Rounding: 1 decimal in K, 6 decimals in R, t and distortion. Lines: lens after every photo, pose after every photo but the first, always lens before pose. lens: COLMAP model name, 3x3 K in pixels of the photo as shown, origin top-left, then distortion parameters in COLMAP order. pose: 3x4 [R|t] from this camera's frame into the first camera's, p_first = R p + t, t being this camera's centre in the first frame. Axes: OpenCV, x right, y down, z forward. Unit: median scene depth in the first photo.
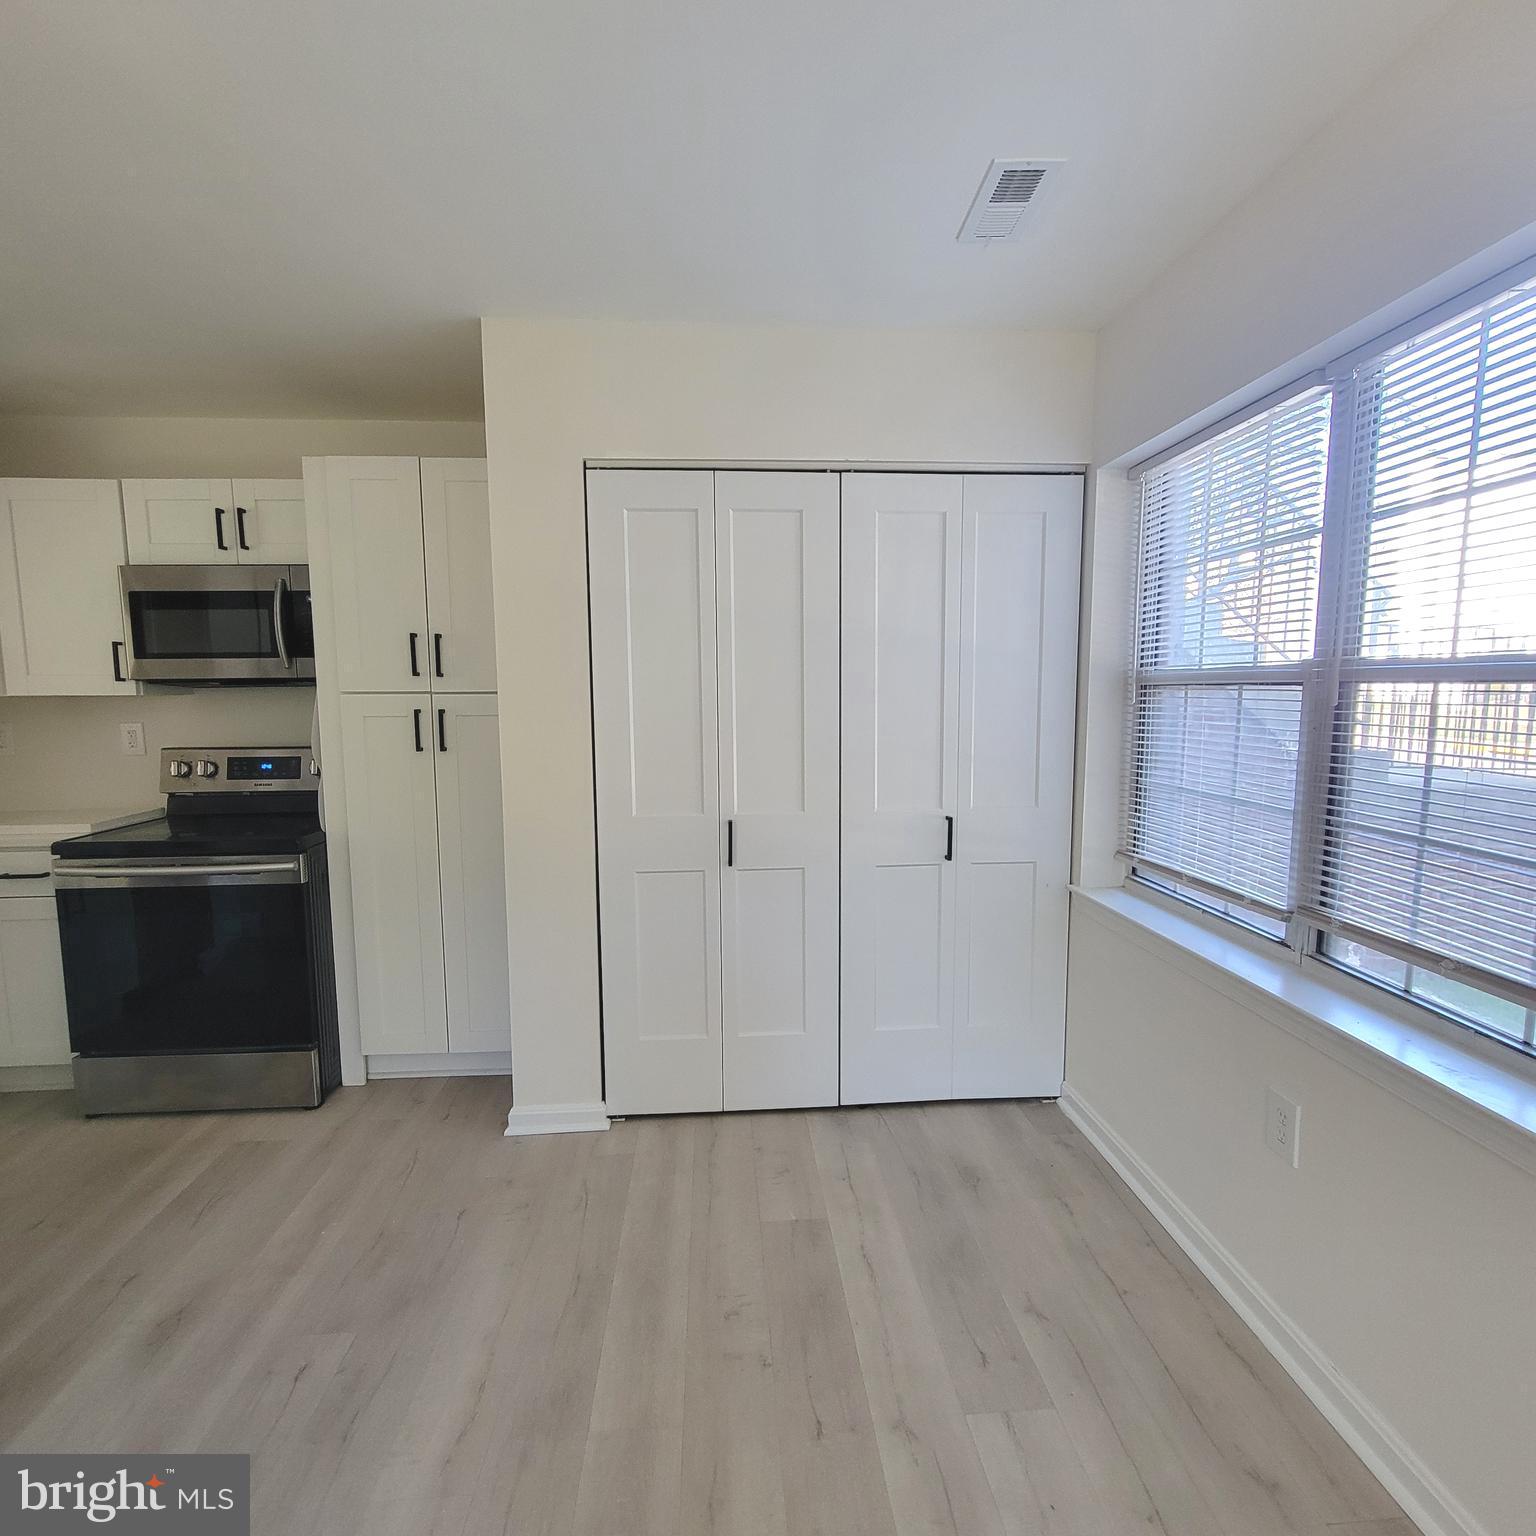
lens RADIAL K [[849.9, 0, 774.9], [0, 849.9, 784.0], [0, 0, 1]] dist [0.019347, -0.004298]
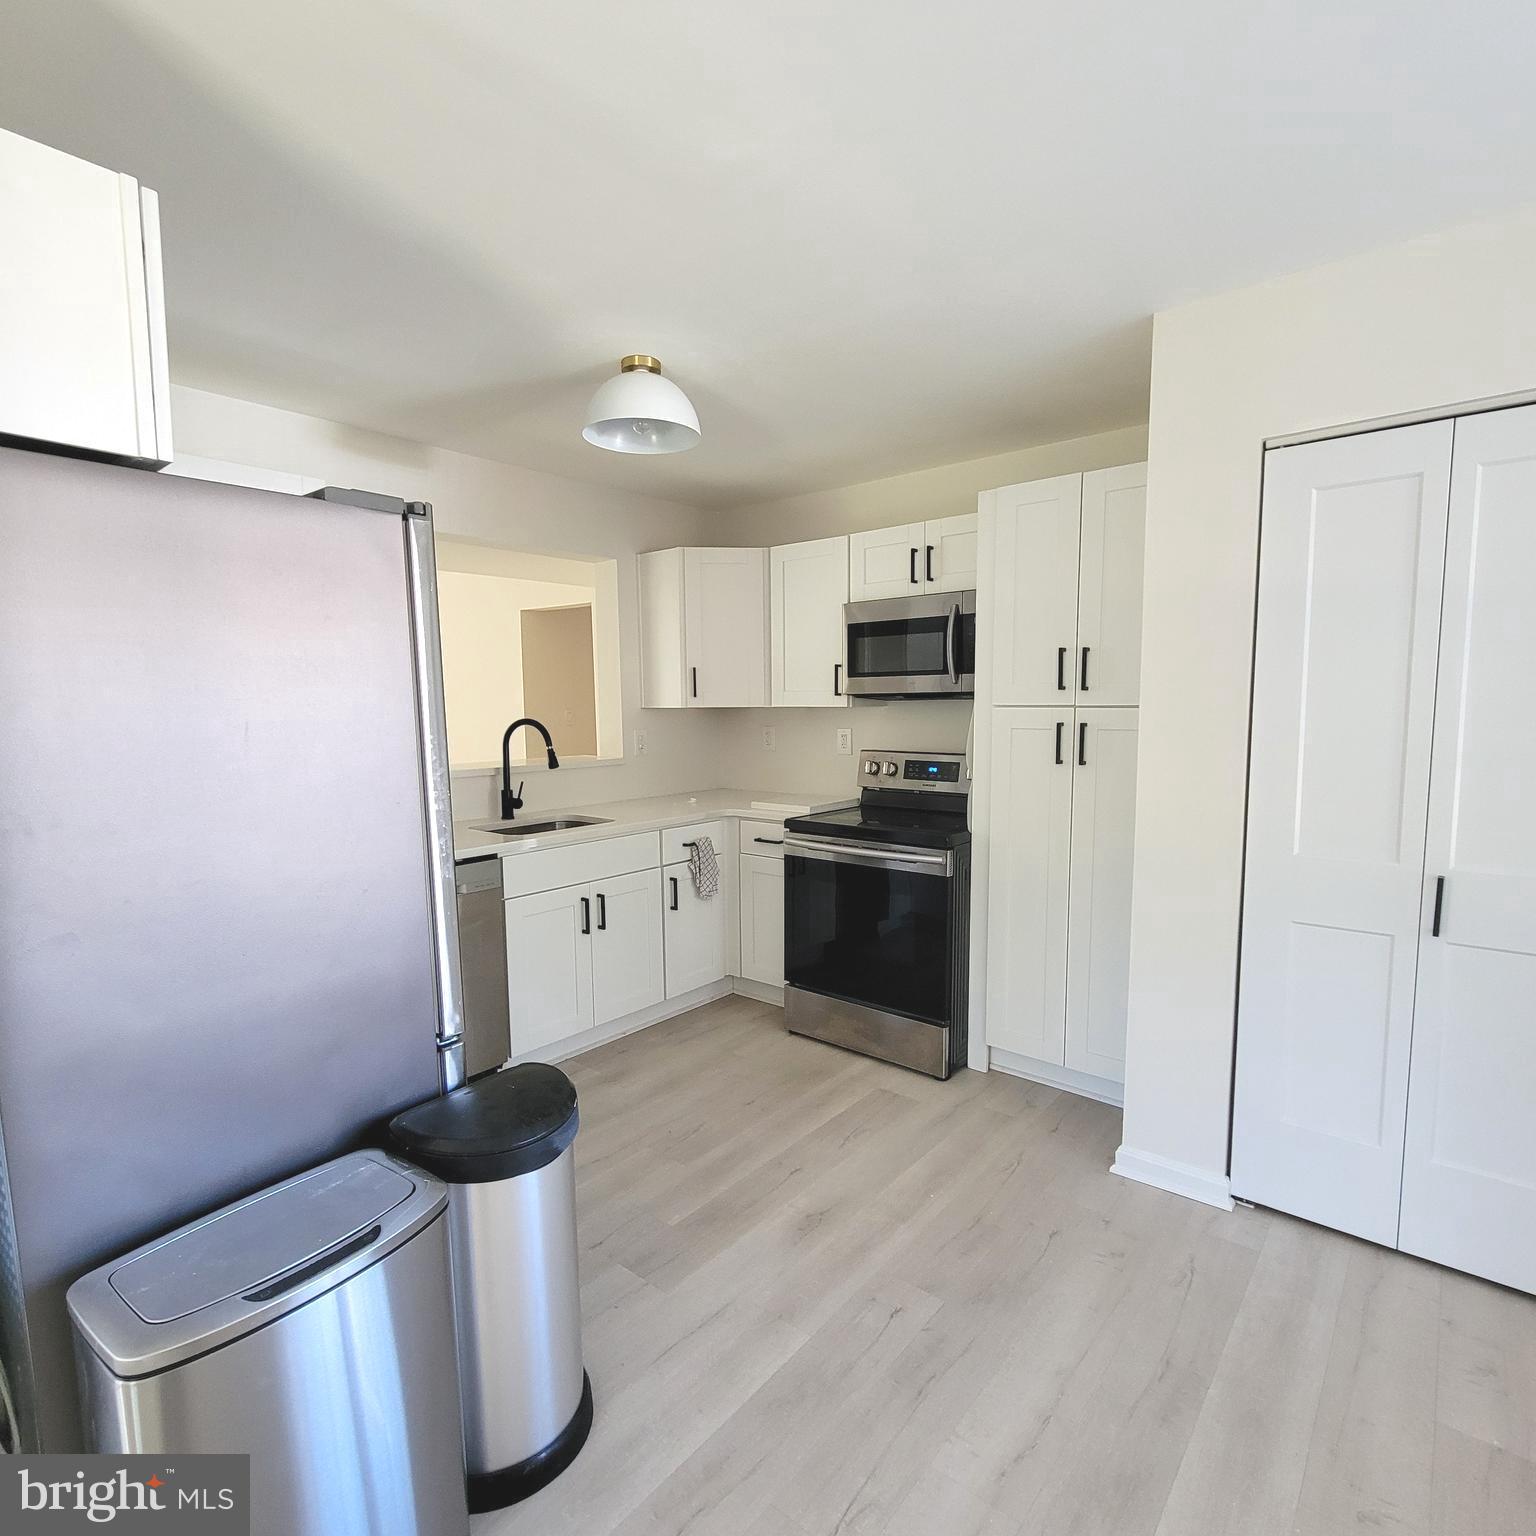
lens RADIAL K [[849.9, 0, 774.9], [0, 849.9, 784.0], [0, 0, 1]] dist [0.019347, -0.004298]
pose [[0.730085, 0.069618, -0.679801, 0.027417], [-0.077572, 0.996810, 0.018773, -0.007172], [0.678939, 0.039028, 0.733156, 0.029197]]
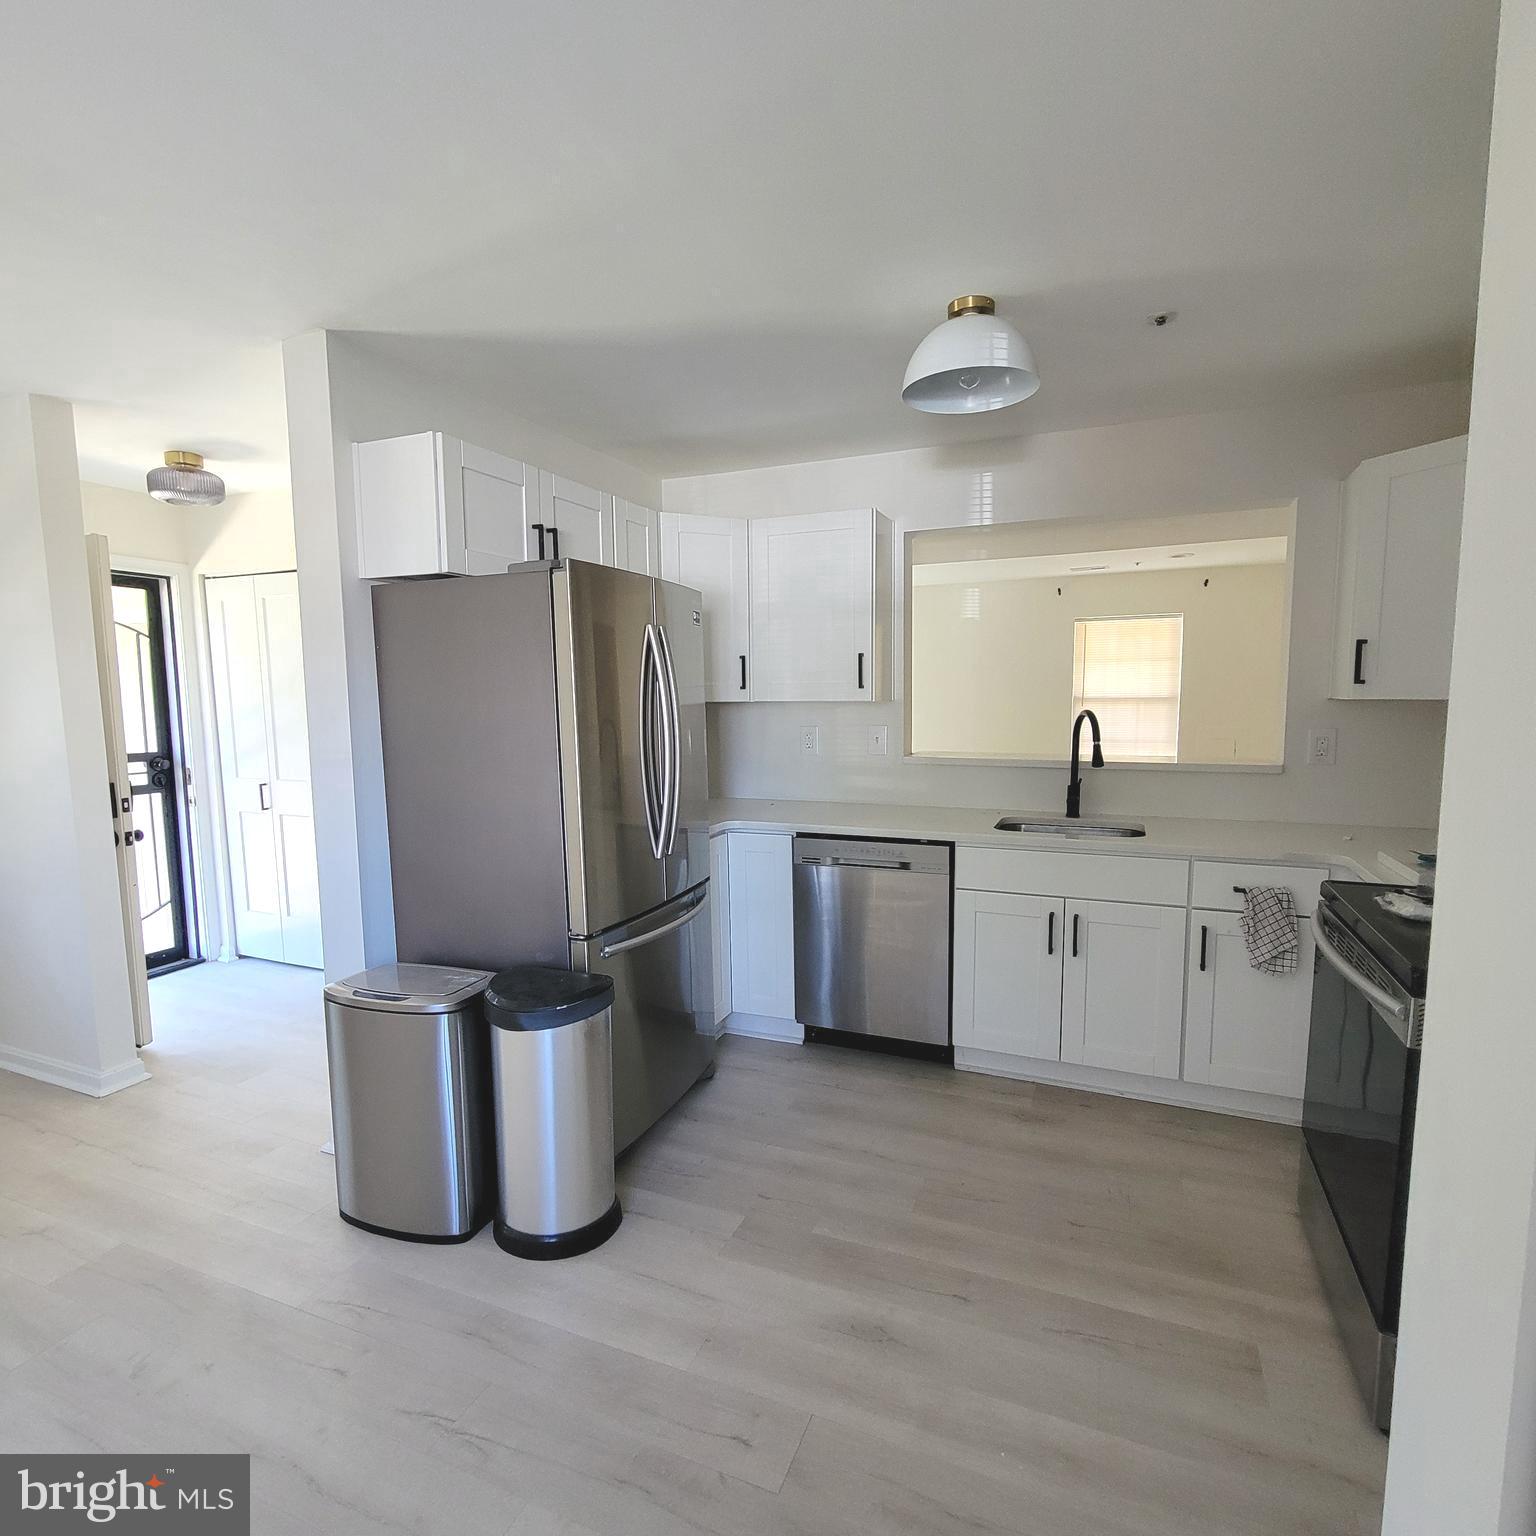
lens RADIAL K [[849.9, 0, 774.9], [0, 849.9, 784.0], [0, 0, 1]] dist [0.019347, -0.004298]
pose [[-0.452333, 0.107351, -0.885365, 0.107055], [-0.090257, 0.982122, 0.165195, -0.101796], [0.887270, 0.154633, -0.434557, 0.816328]]
